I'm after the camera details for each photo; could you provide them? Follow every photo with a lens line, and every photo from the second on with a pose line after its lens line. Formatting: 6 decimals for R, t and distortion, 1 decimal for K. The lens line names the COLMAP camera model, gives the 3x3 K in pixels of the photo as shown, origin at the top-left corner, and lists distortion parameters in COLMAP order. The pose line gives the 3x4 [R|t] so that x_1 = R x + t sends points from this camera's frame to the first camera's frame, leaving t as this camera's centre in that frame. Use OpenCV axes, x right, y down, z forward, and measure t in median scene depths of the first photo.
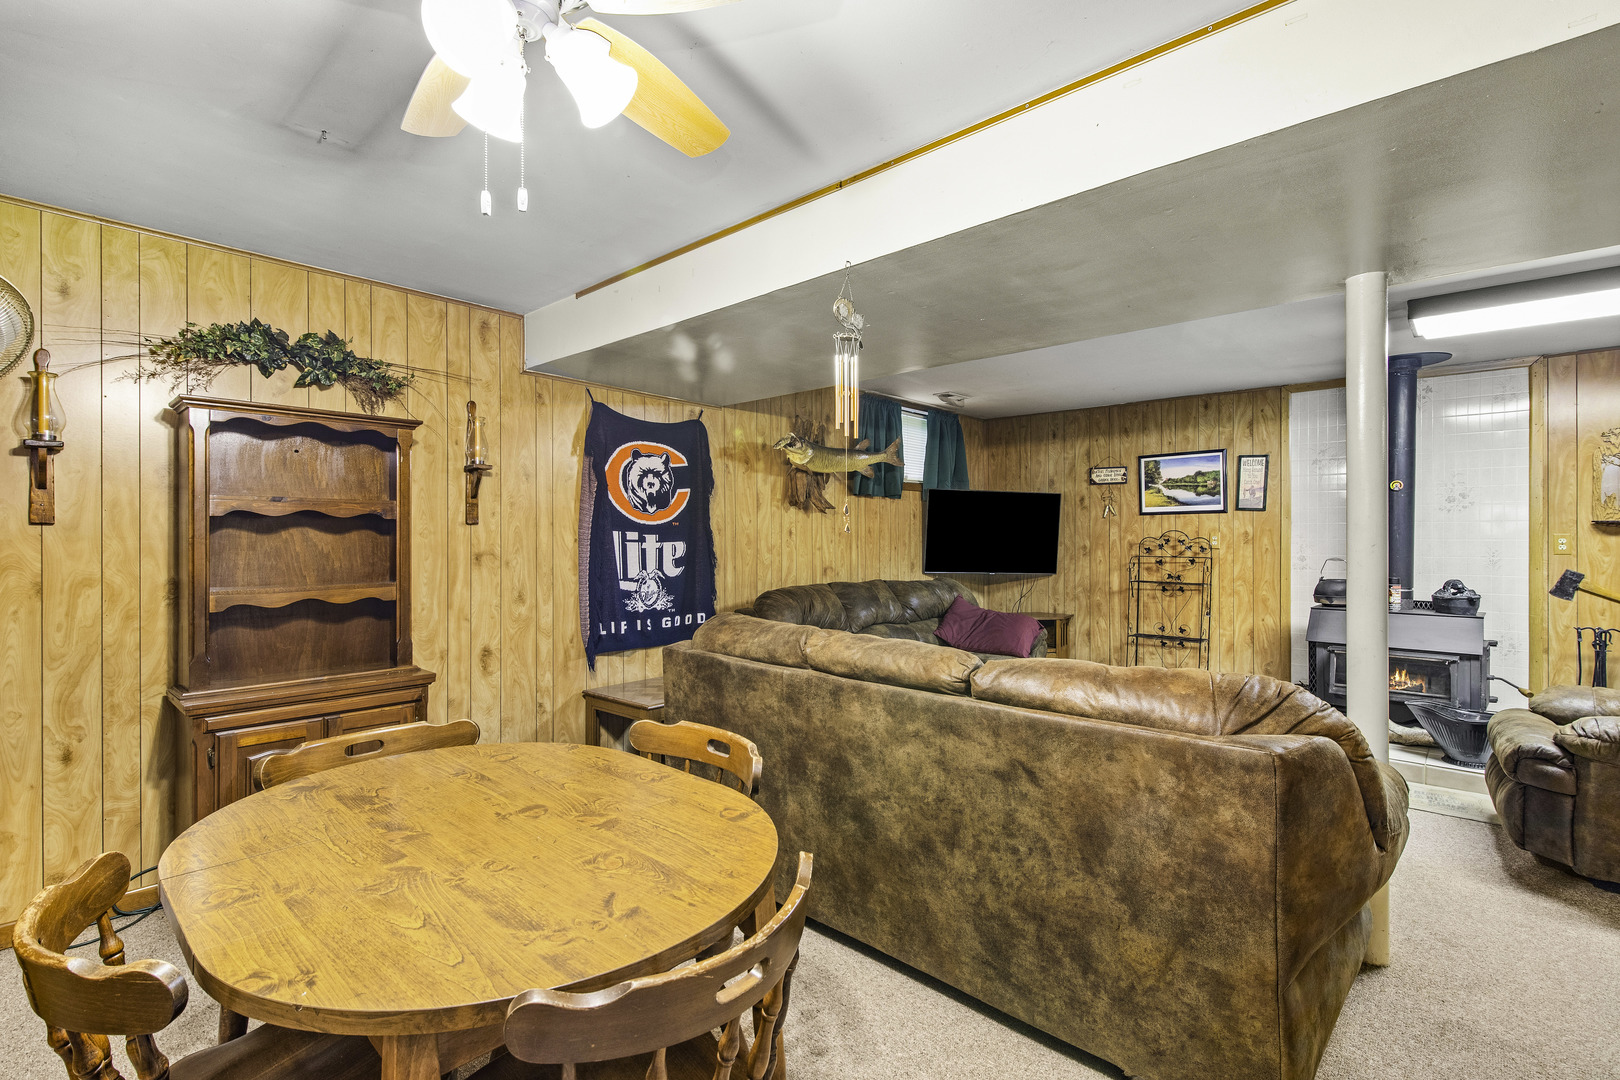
lens RADIAL K [[730.2, 0, 801.8], [0, 730.2, 536.4], [0, 0, 1]] dist [0.007133, -0.001662]
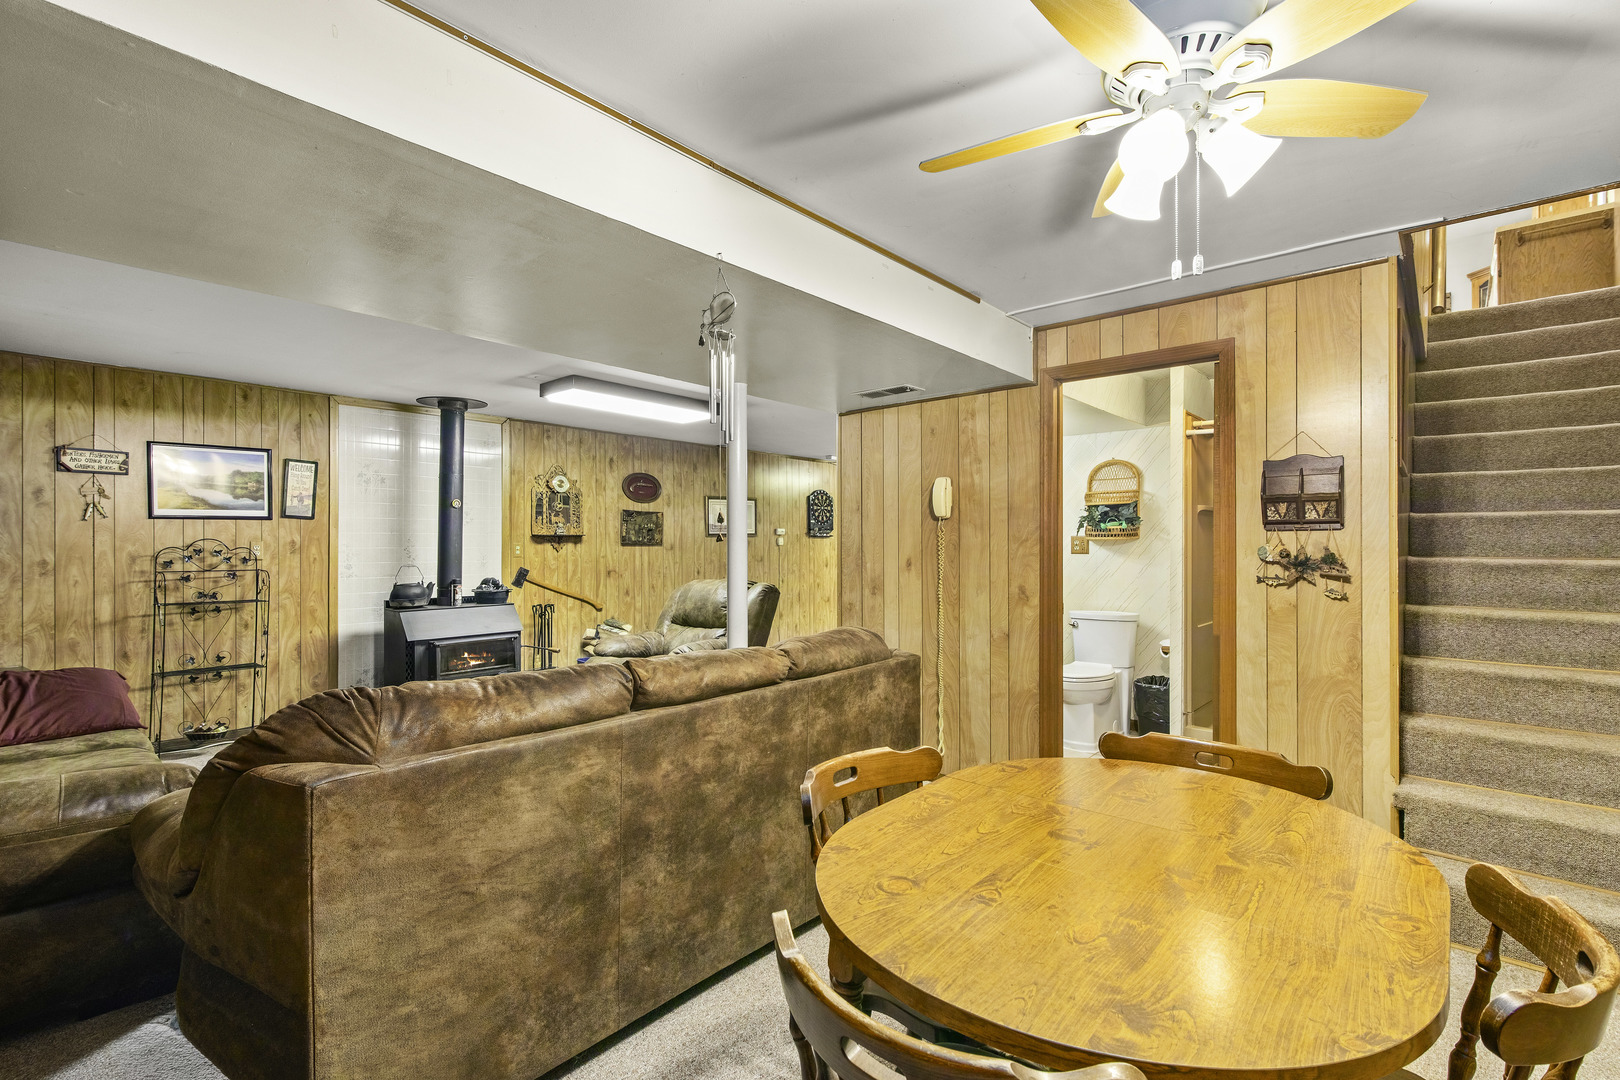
lens RADIAL K [[730.2, 0, 809.4], [0, 730.2, 545.4], [0, 0, 1]] dist [0.007133, -0.001662]
pose [[-0.020432, -0.002901, 0.999787, -0.345040], [0.003058, 0.999991, 0.002964, -0.001149], [-0.999787, 0.003118, -0.020423, 0.356241]]
